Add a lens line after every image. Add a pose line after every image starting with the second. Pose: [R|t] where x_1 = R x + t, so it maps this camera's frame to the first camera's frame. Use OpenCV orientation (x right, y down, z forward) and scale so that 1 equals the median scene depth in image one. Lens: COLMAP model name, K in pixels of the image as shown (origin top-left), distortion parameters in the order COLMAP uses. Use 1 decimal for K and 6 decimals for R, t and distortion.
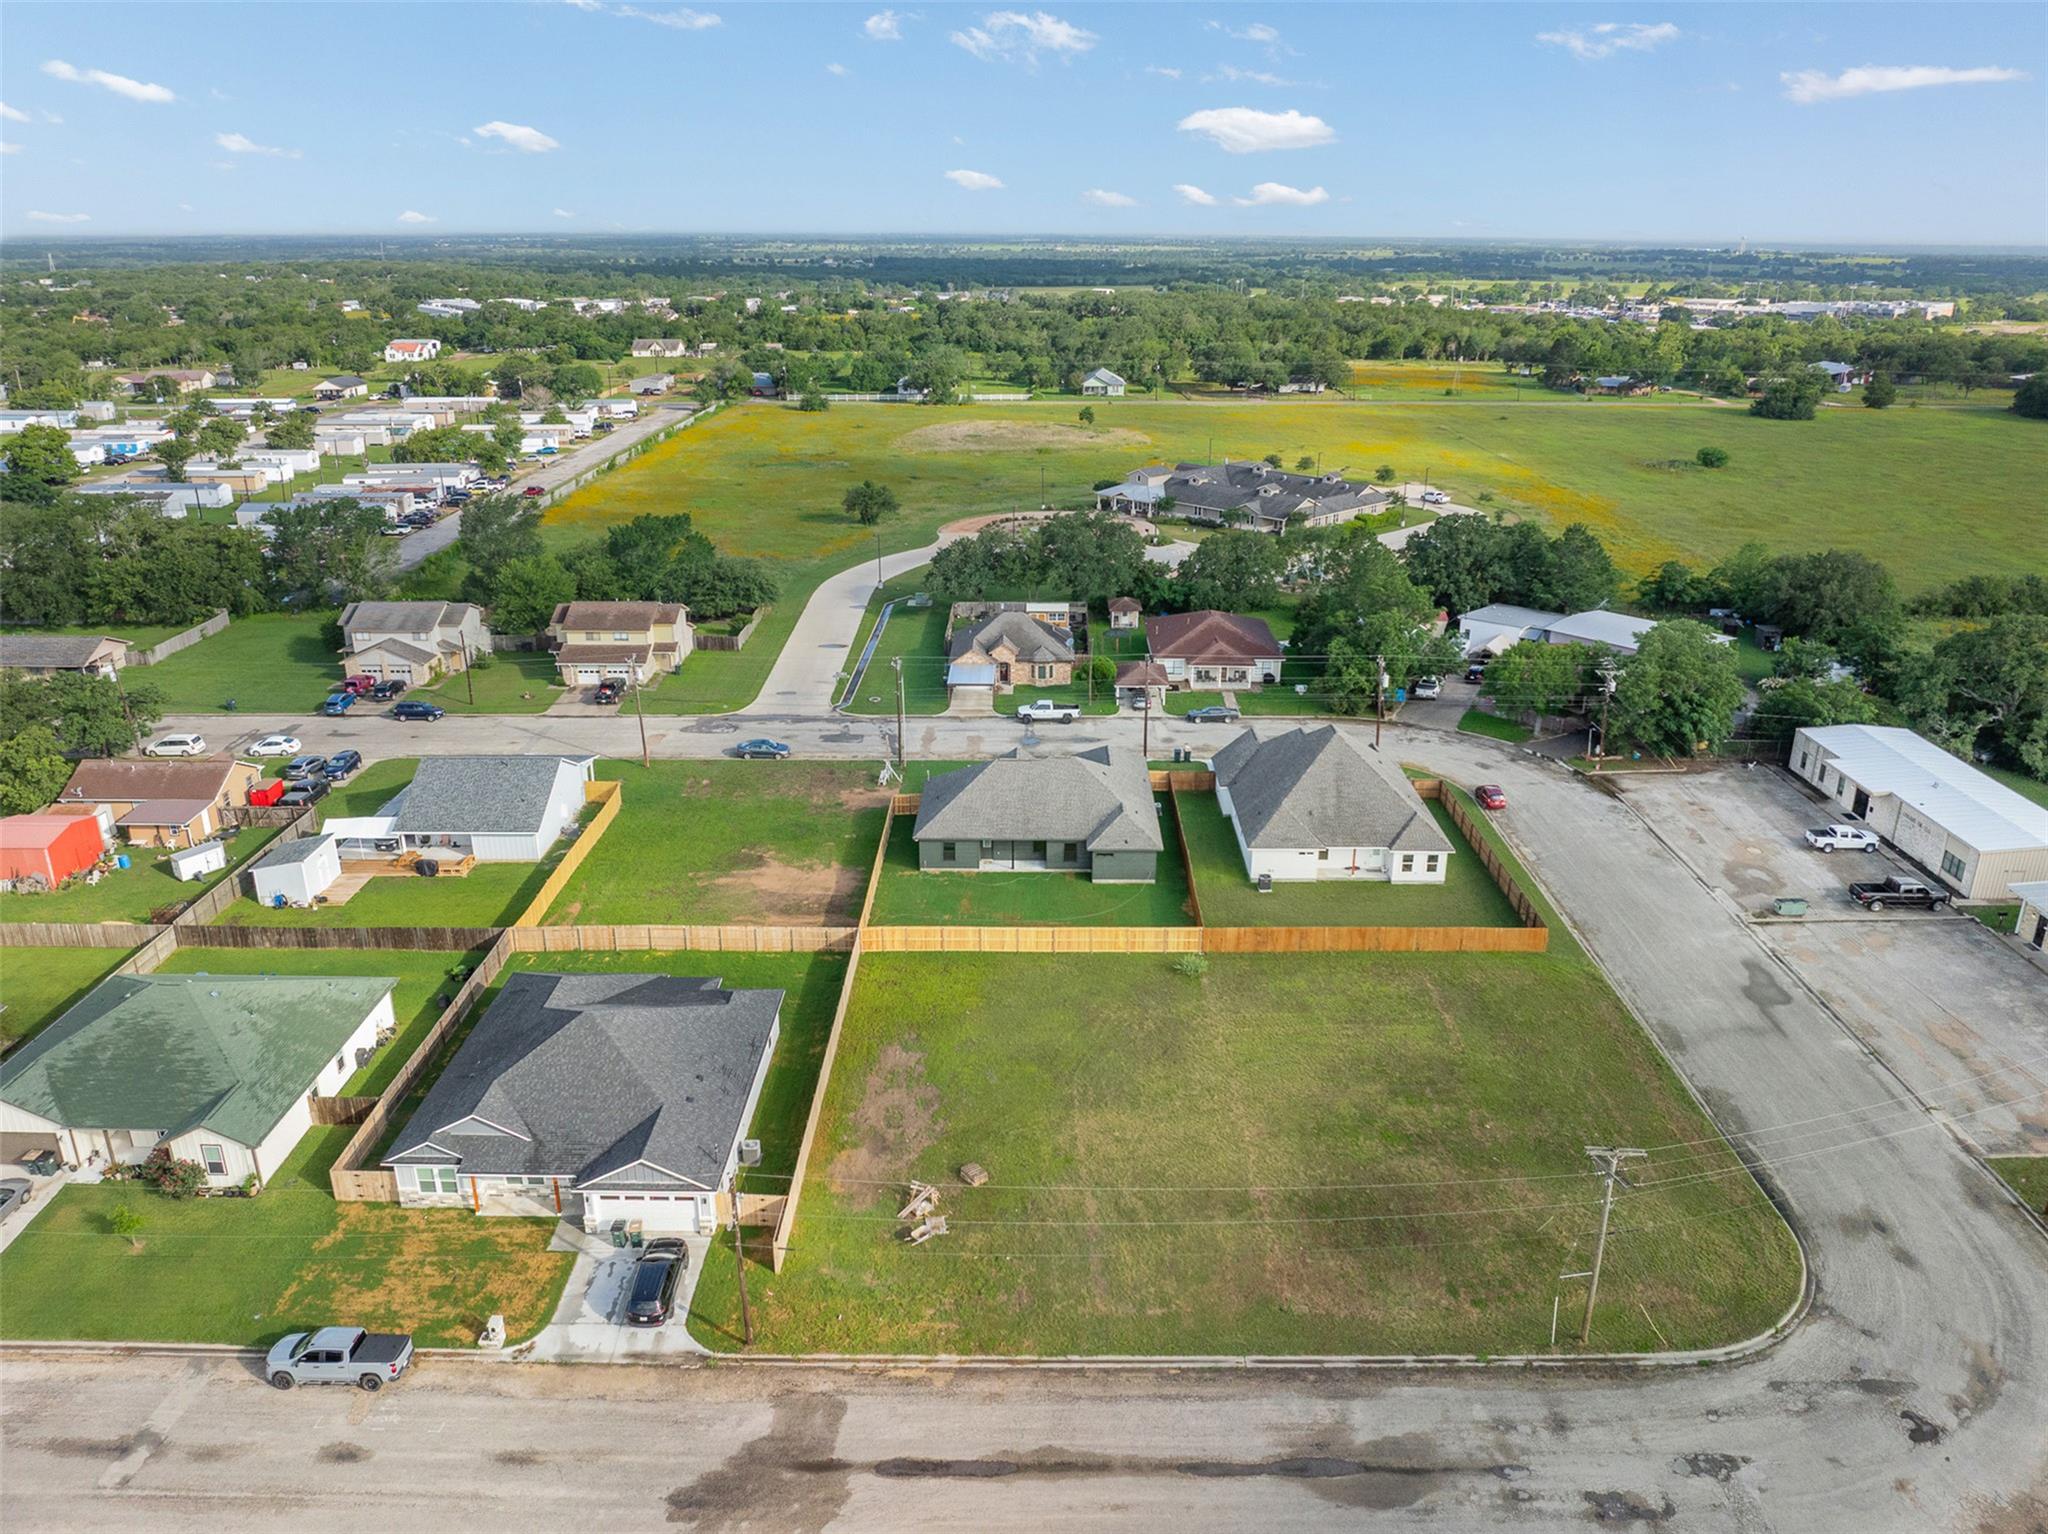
lens RADIAL K [[1437.9, 0, 1041.3], [0, 1437.9, 768.4], [0, 0, 1]] dist [-0.038429, 0.008025]
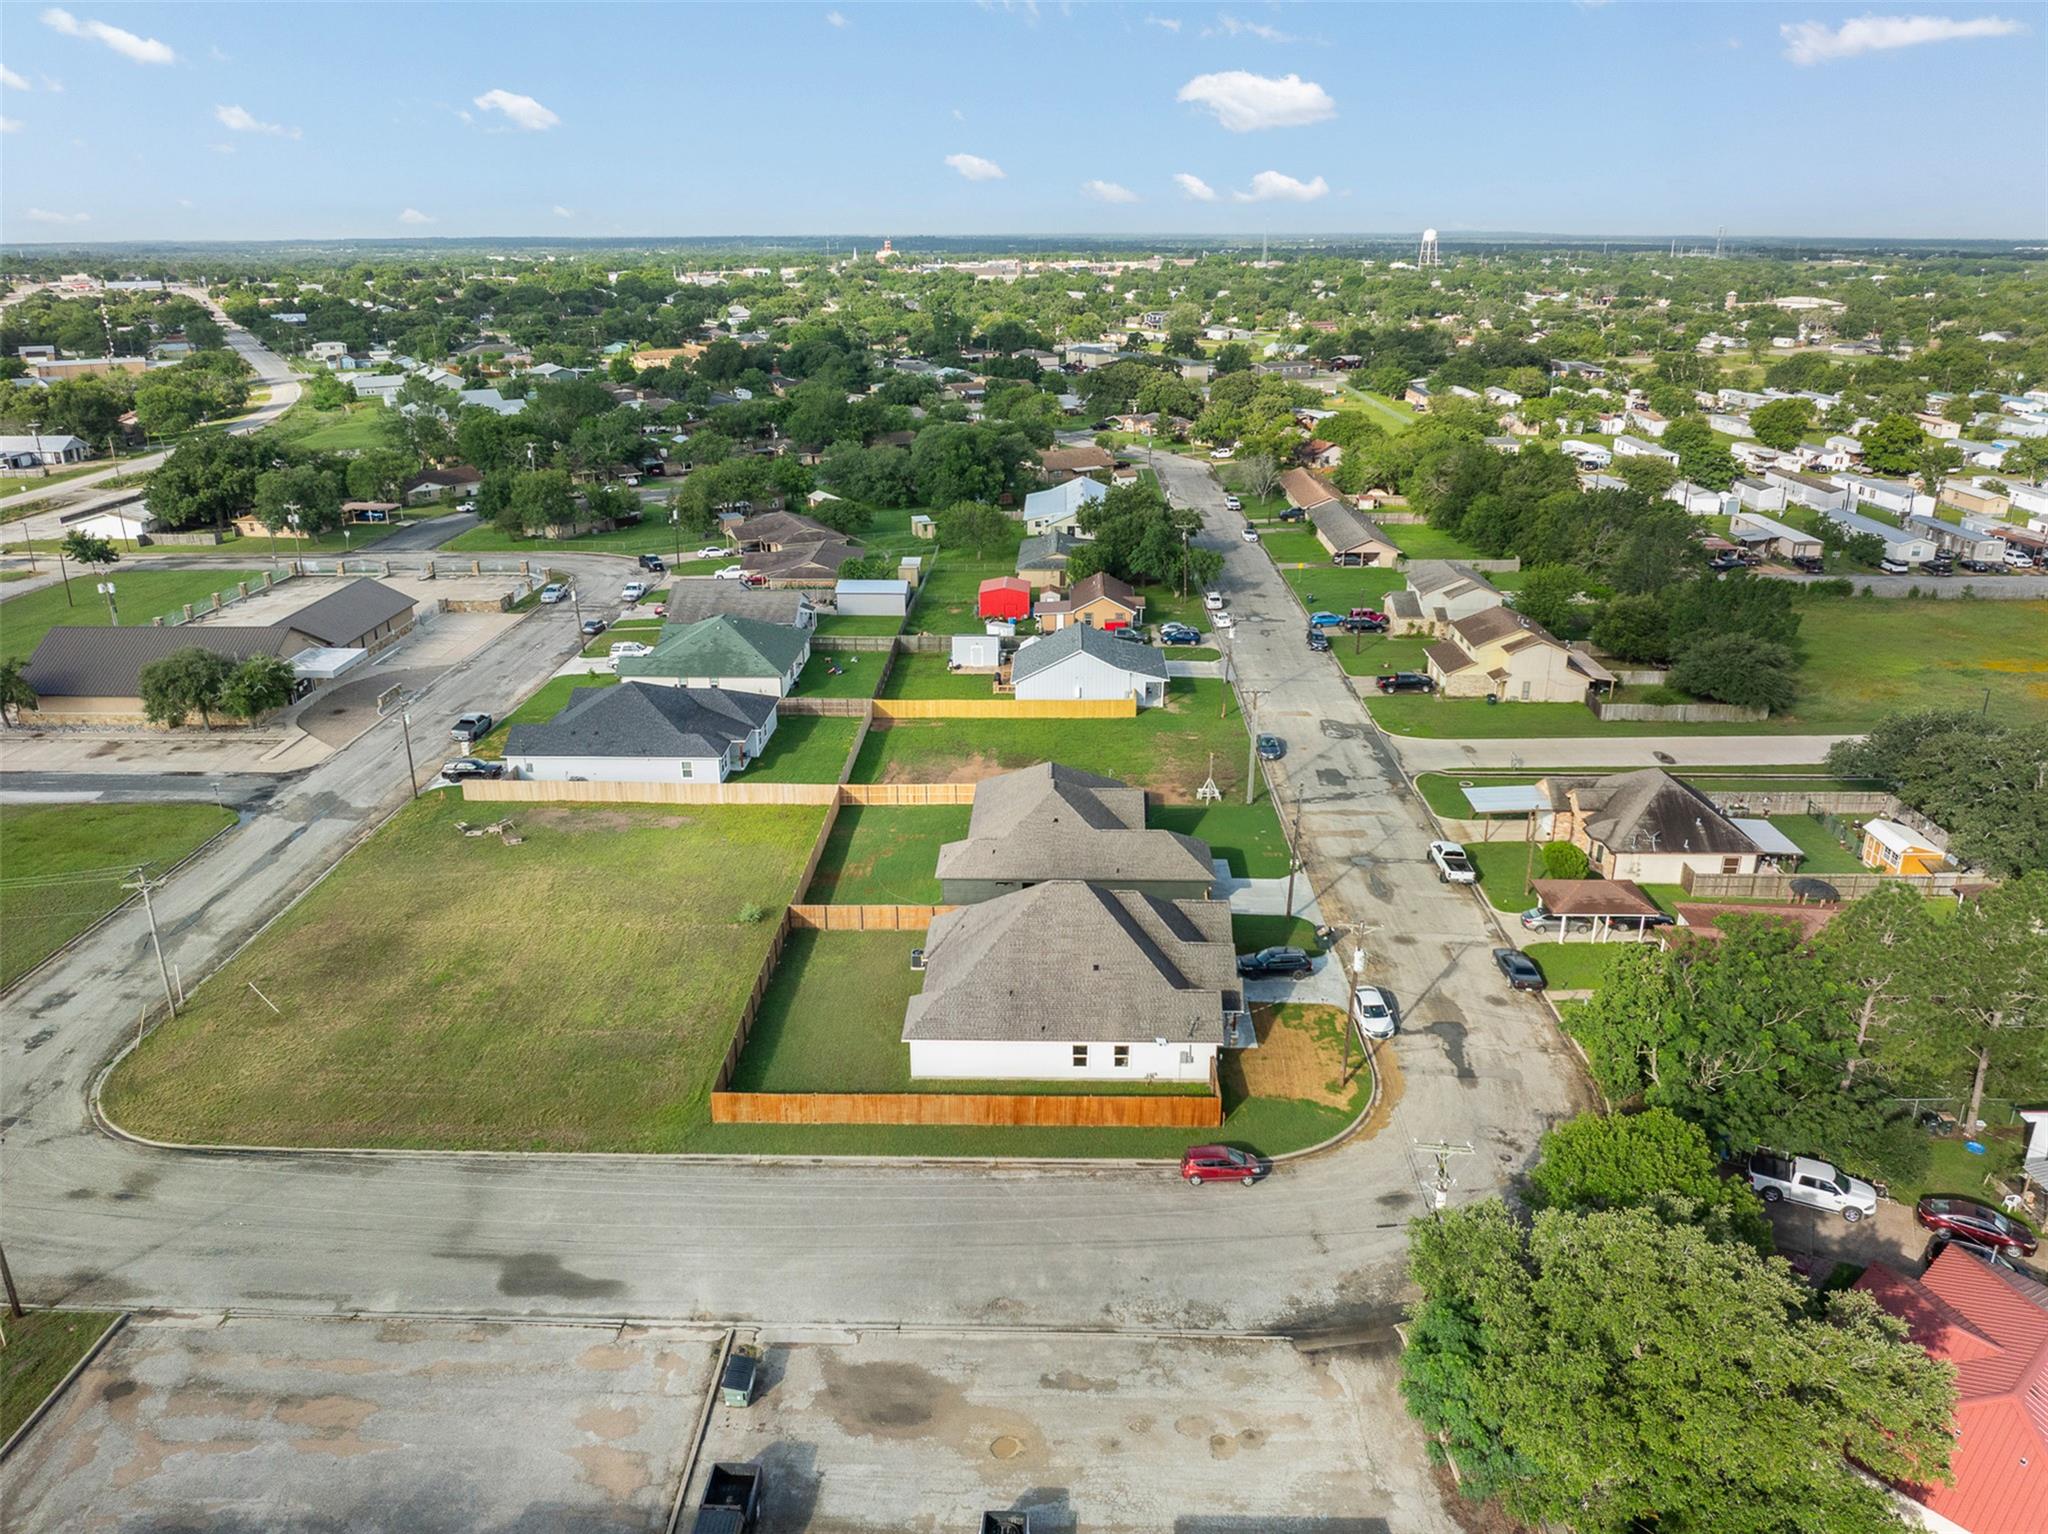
lens RADIAL K [[1437.9, 0, 1031.7], [0, 1437.9, 770.0], [0, 0, 1]] dist [-0.038429, 0.008025]
pose [[-0.020980, 0.350984, -0.936147, 0.915255], [-0.351718, 0.873907, 0.335531, -0.335638], [0.935871, 0.336299, 0.105112, 0.898070]]
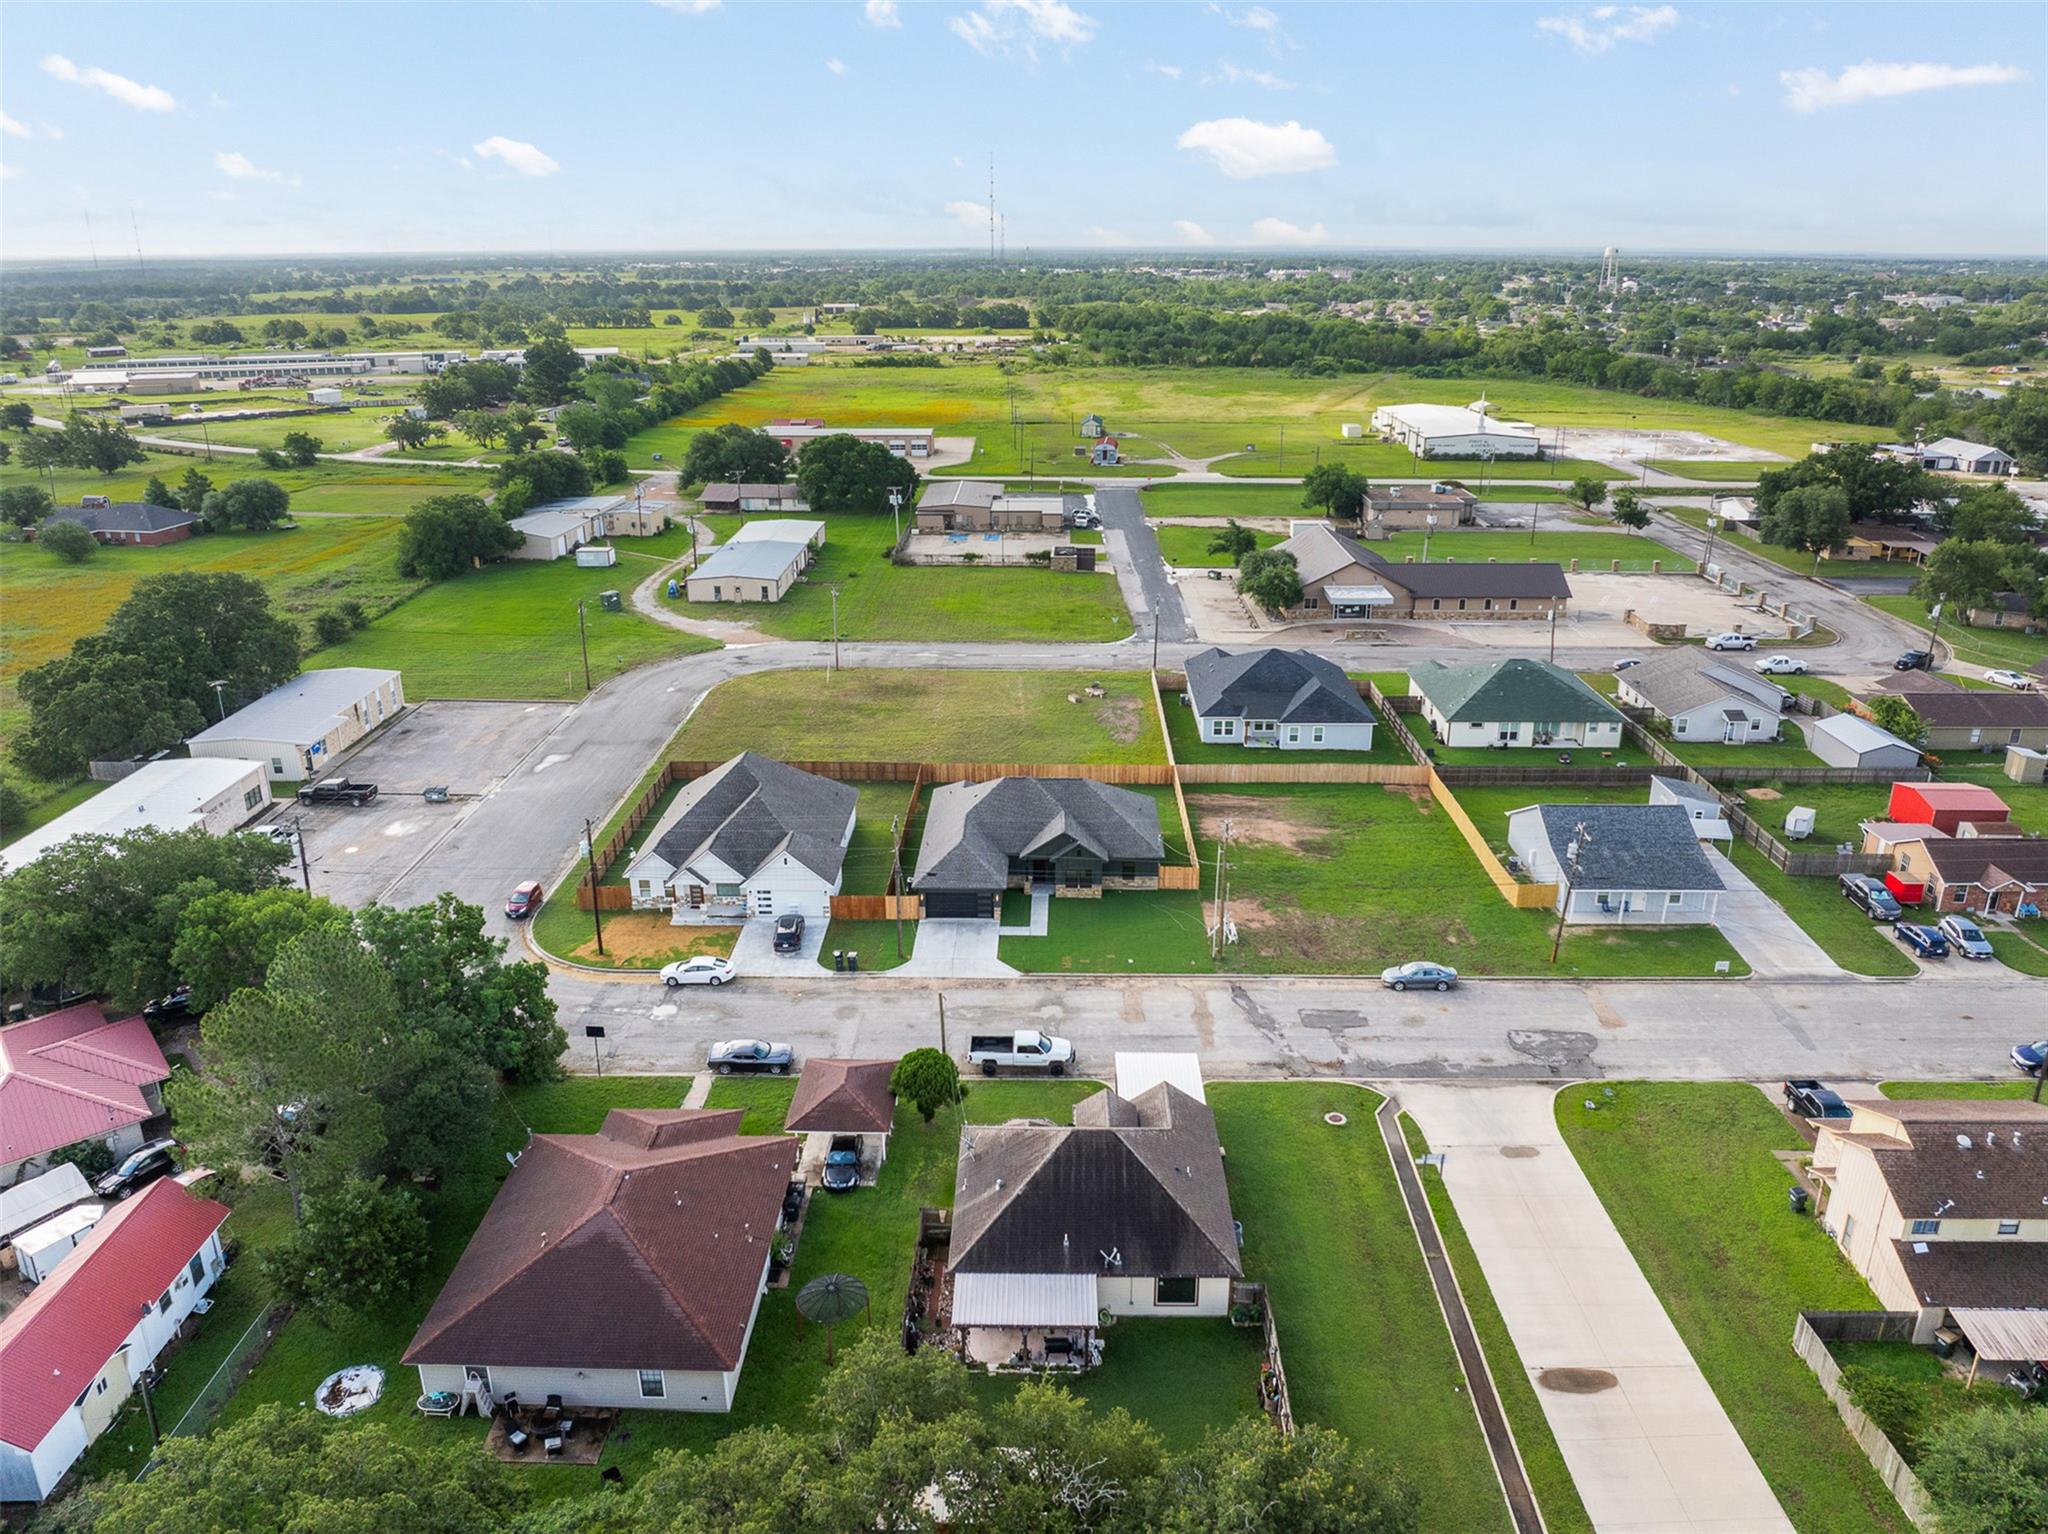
lens RADIAL K [[1437.9, 0, 1036.5], [0, 1437.9, 757.0], [0, 0, 1]] dist [-0.038429, 0.008025]
pose [[-0.999946, -0.006132, 0.008402, -0.006769], [0.000784, 0.761009, 0.648741, -0.684480], [-0.010372, 0.648712, -0.760963, 1.786714]]
